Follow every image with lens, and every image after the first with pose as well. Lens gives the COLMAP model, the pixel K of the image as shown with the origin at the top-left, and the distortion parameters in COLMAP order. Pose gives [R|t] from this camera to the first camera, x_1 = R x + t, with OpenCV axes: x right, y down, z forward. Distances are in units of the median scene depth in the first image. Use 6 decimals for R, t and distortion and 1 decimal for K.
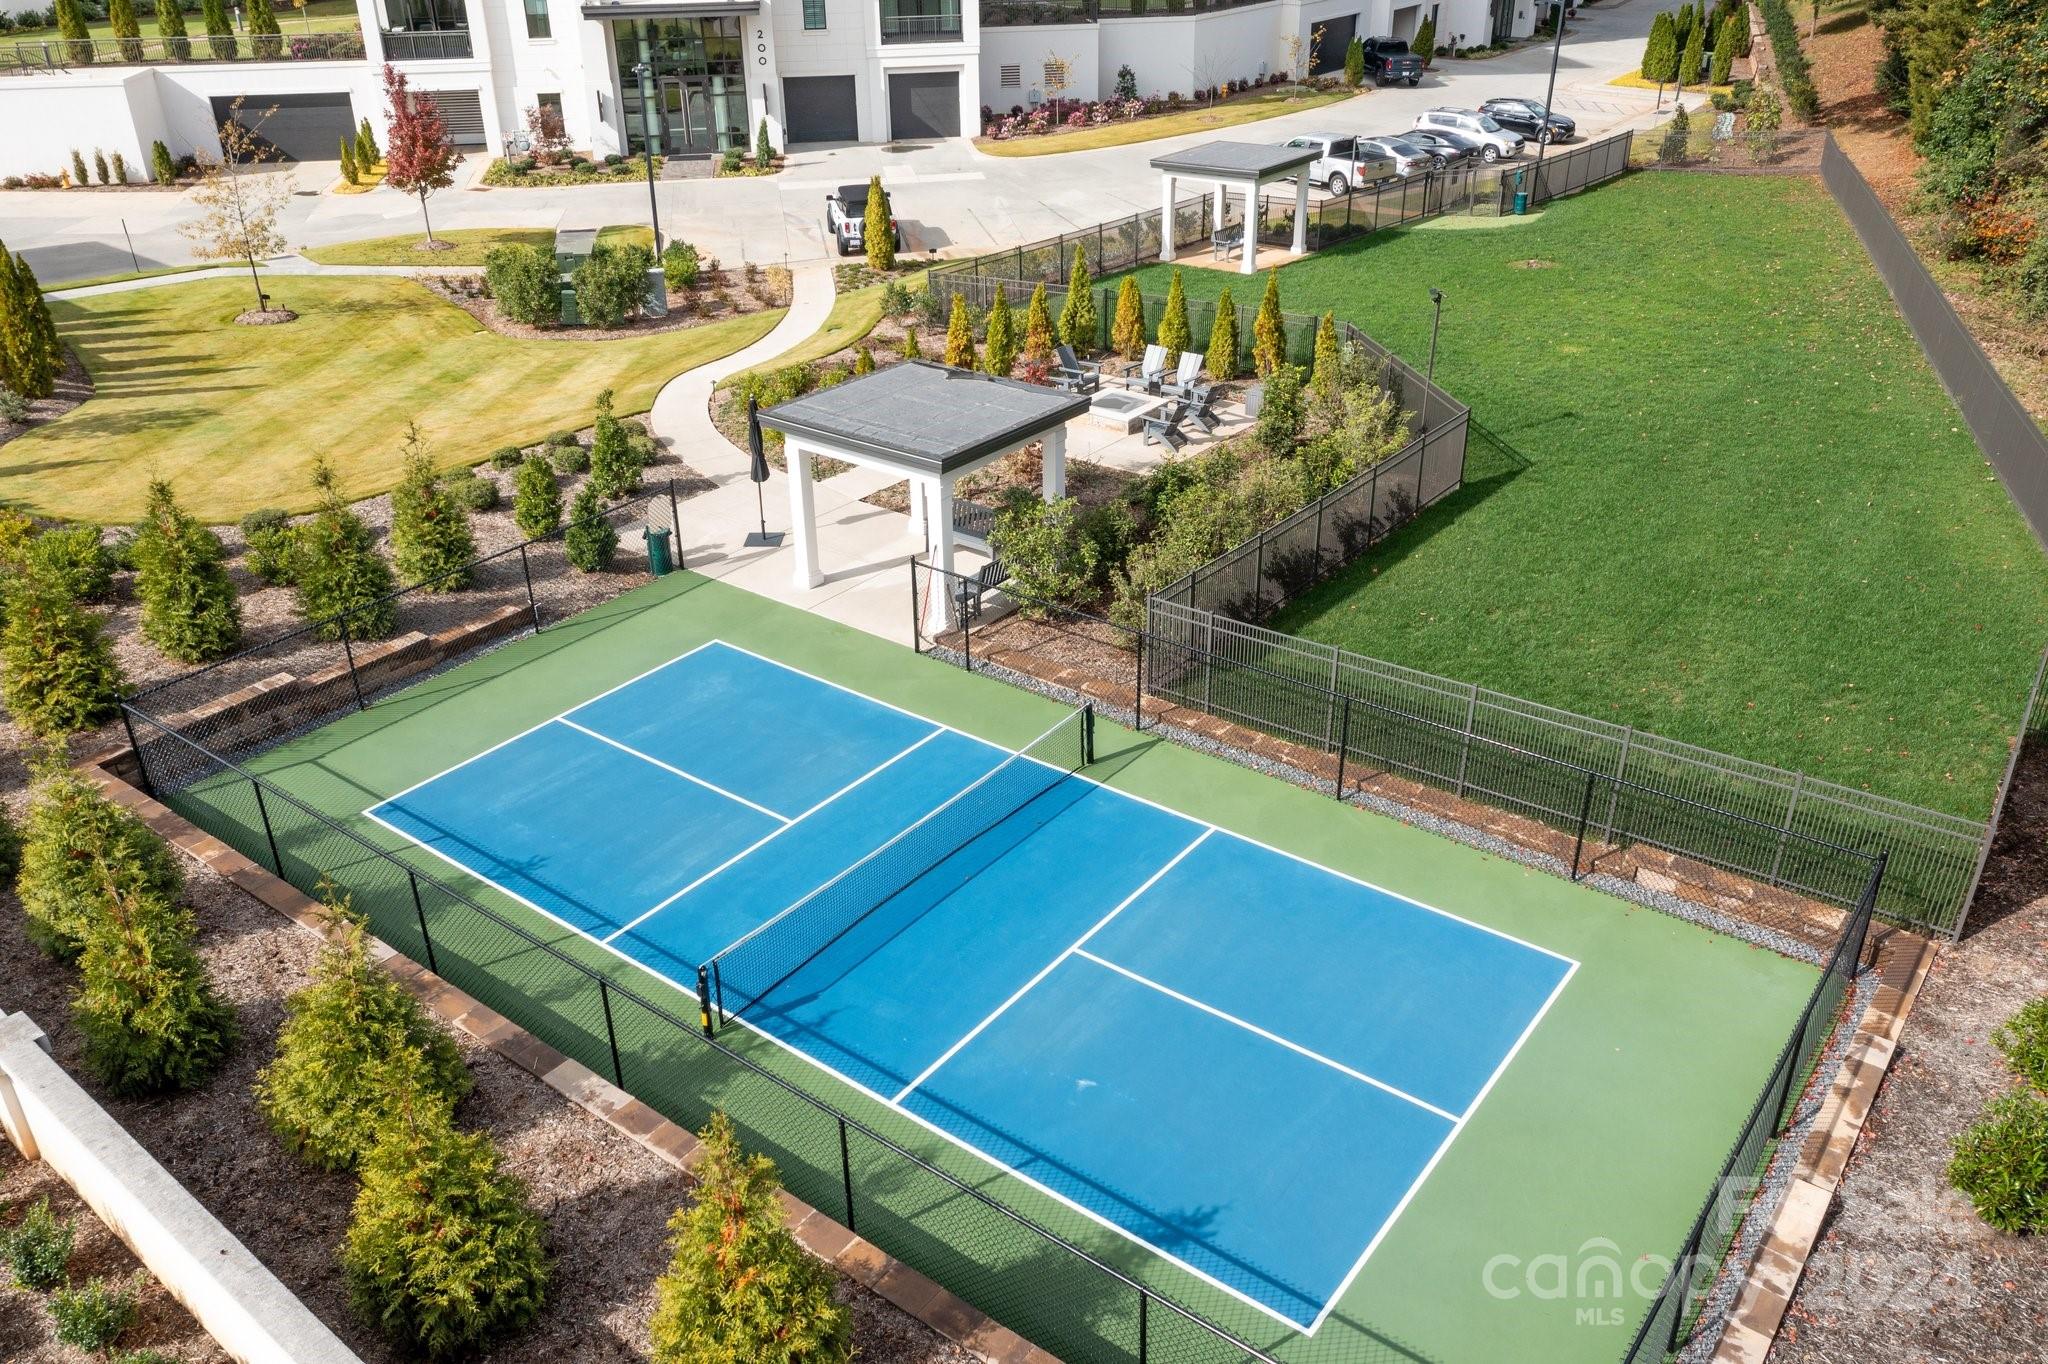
lens RADIAL K [[1620.9, 0, 1024.0], [0, 1620.9, 682.0], [0, 0, 1]] dist [-0.002188, 0.007445]
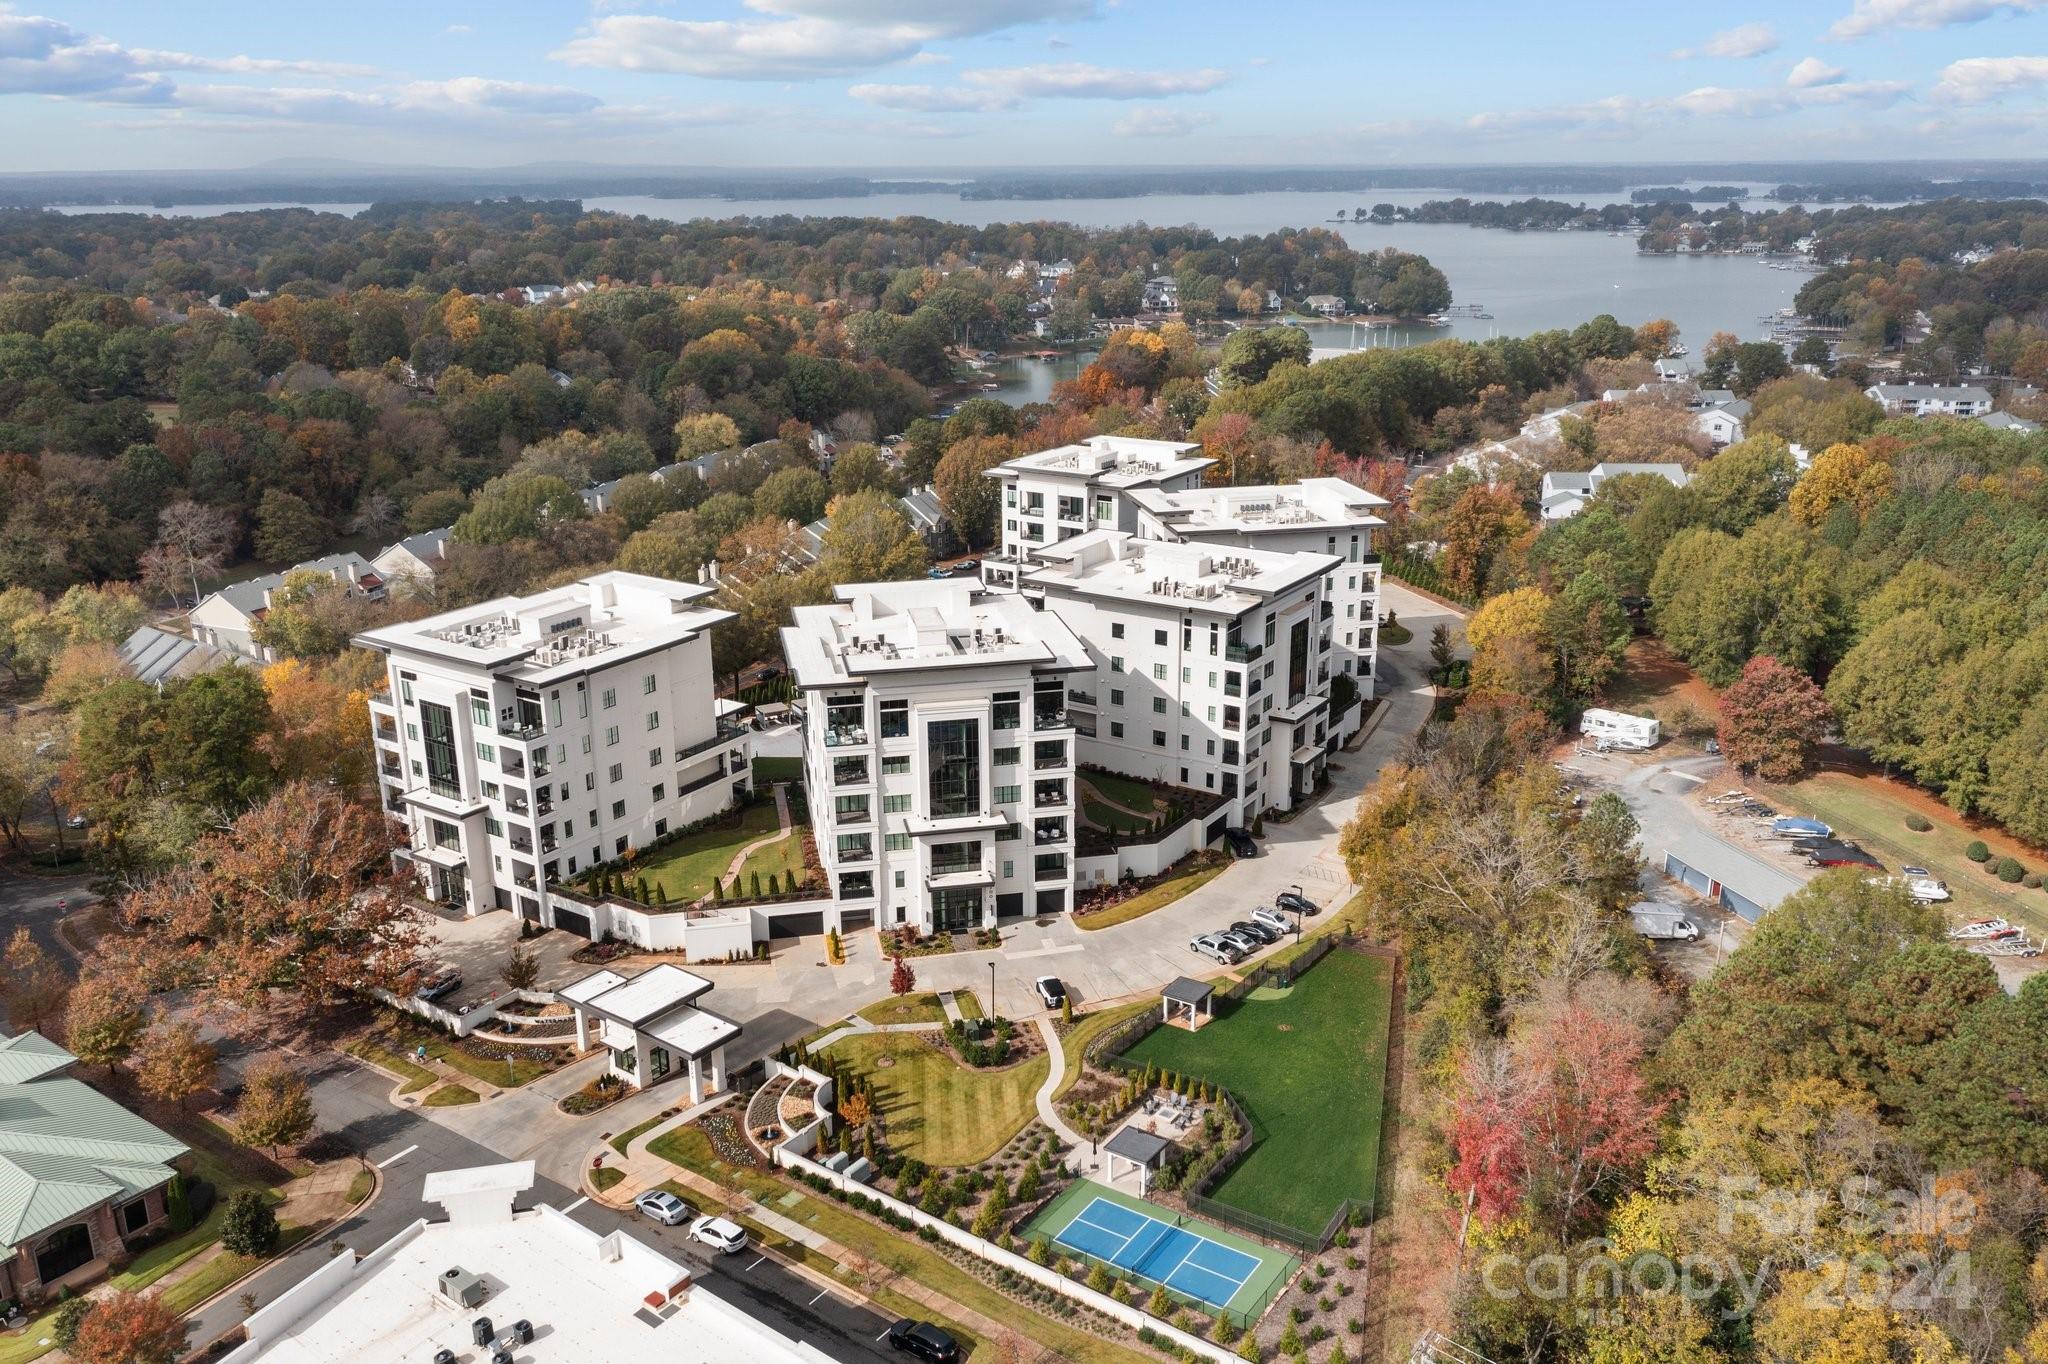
lens RADIAL K [[1620.9, 0, 1024.0], [0, 1620.9, 682.0], [0, 0, 1]] dist [-0.002188, 0.007445]
pose [[0.998159, -0.014192, 0.058965, -0.336078], [0.024942, 0.982268, -0.185813, -0.321653], [-0.055282, 0.186942, 0.980814, -2.011225]]
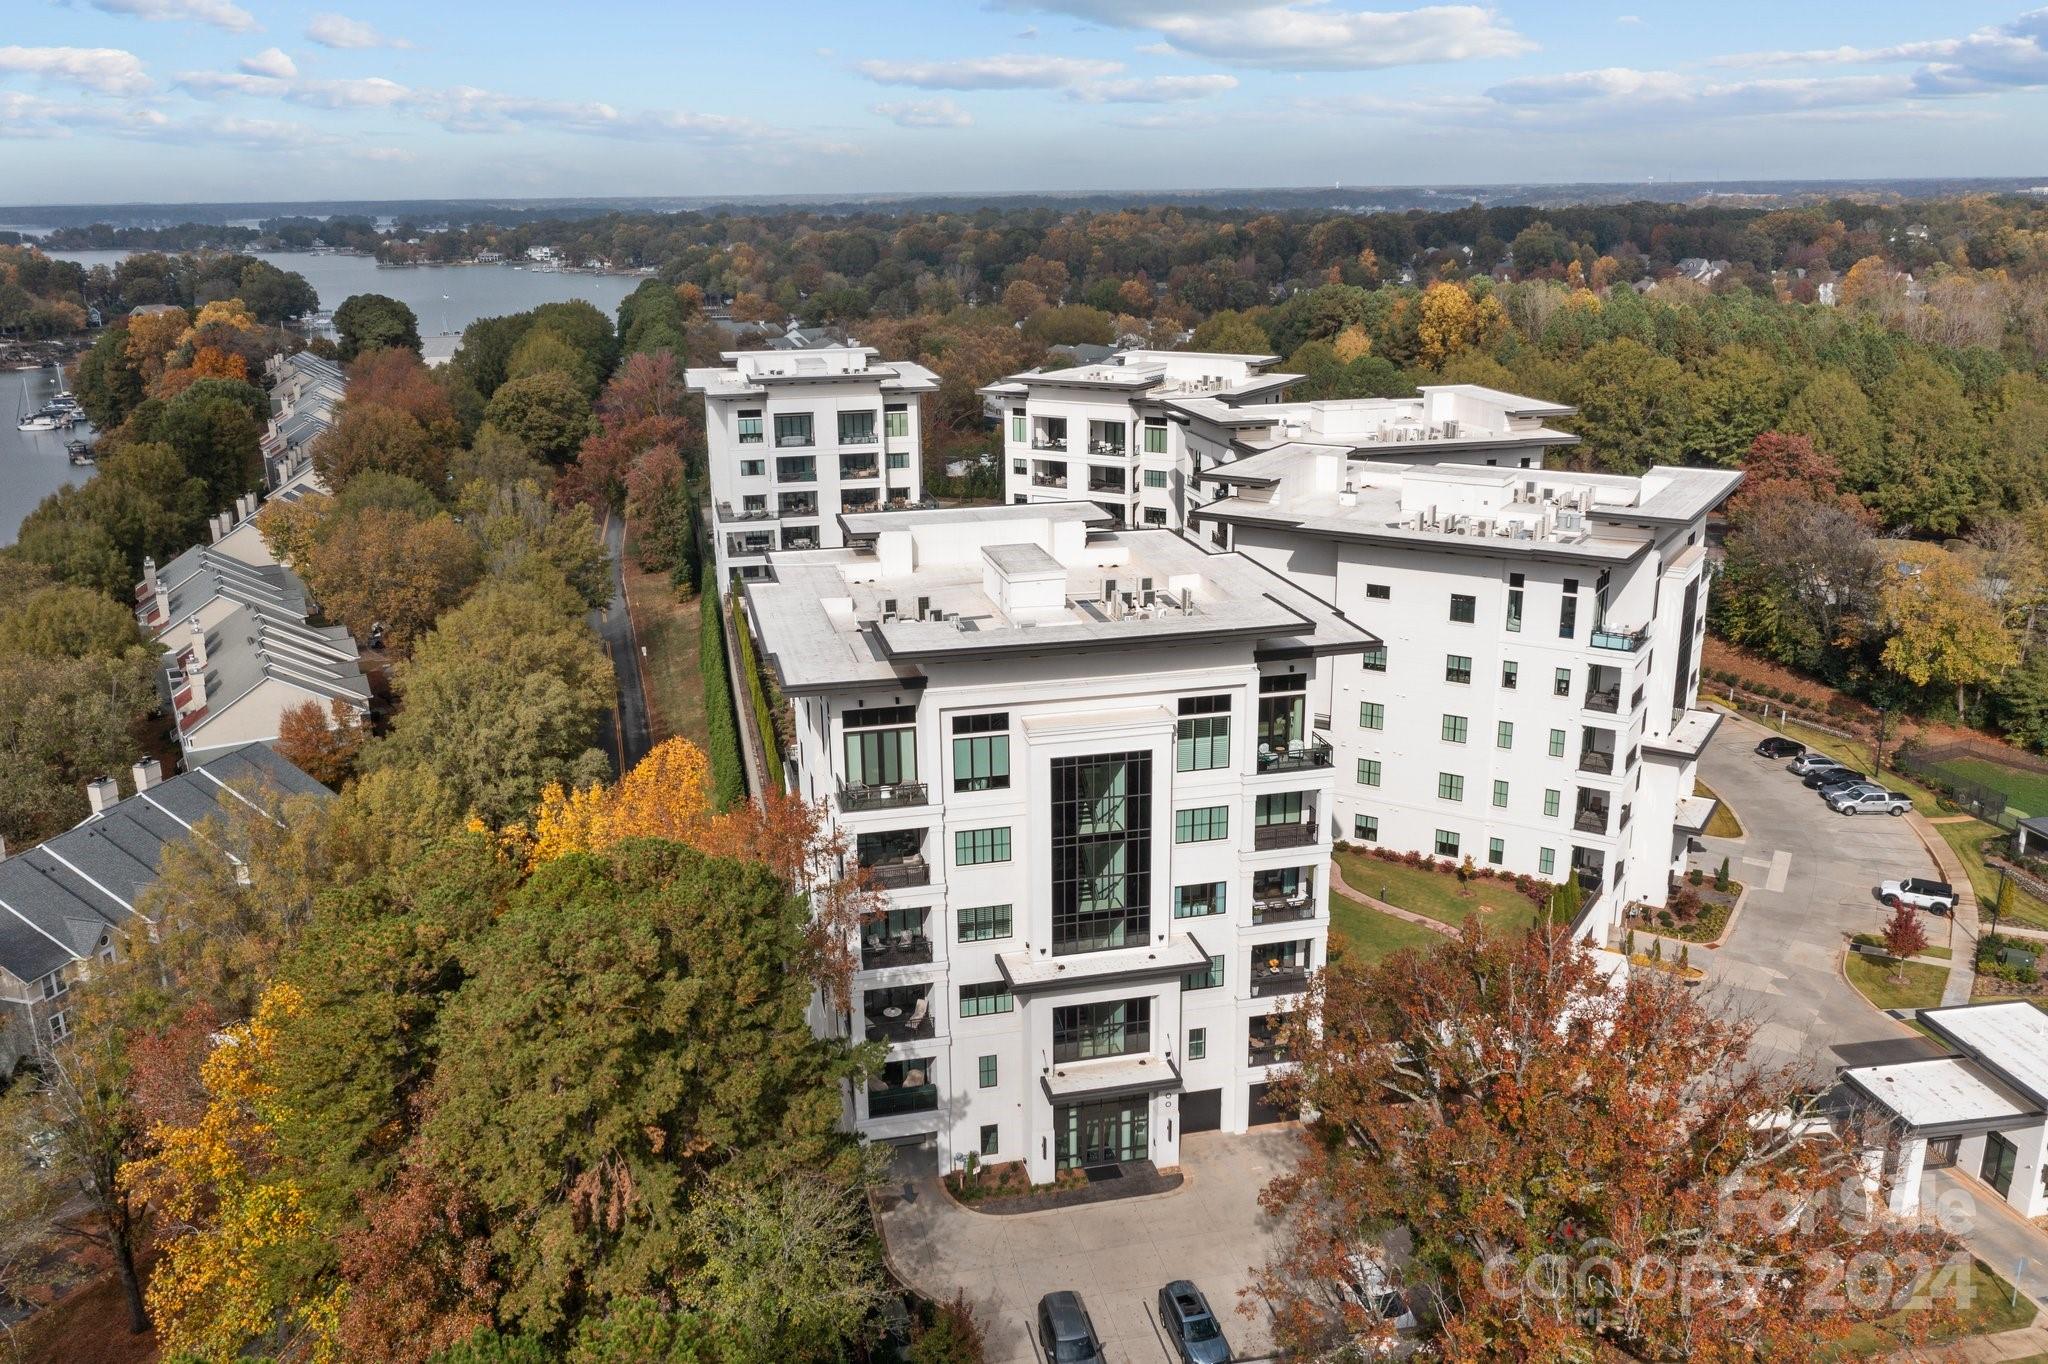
lens RADIAL K [[1620.9, 0, 1024.0], [0, 1620.9, 682.0], [0, 0, 1]] dist [-0.002188, 0.007445]
pose [[0.645230, -0.216077, 0.732795, -2.527374], [0.366300, 0.929230, -0.048530, -0.945222], [-0.670449, 0.299736, 0.678717, 0.307617]]
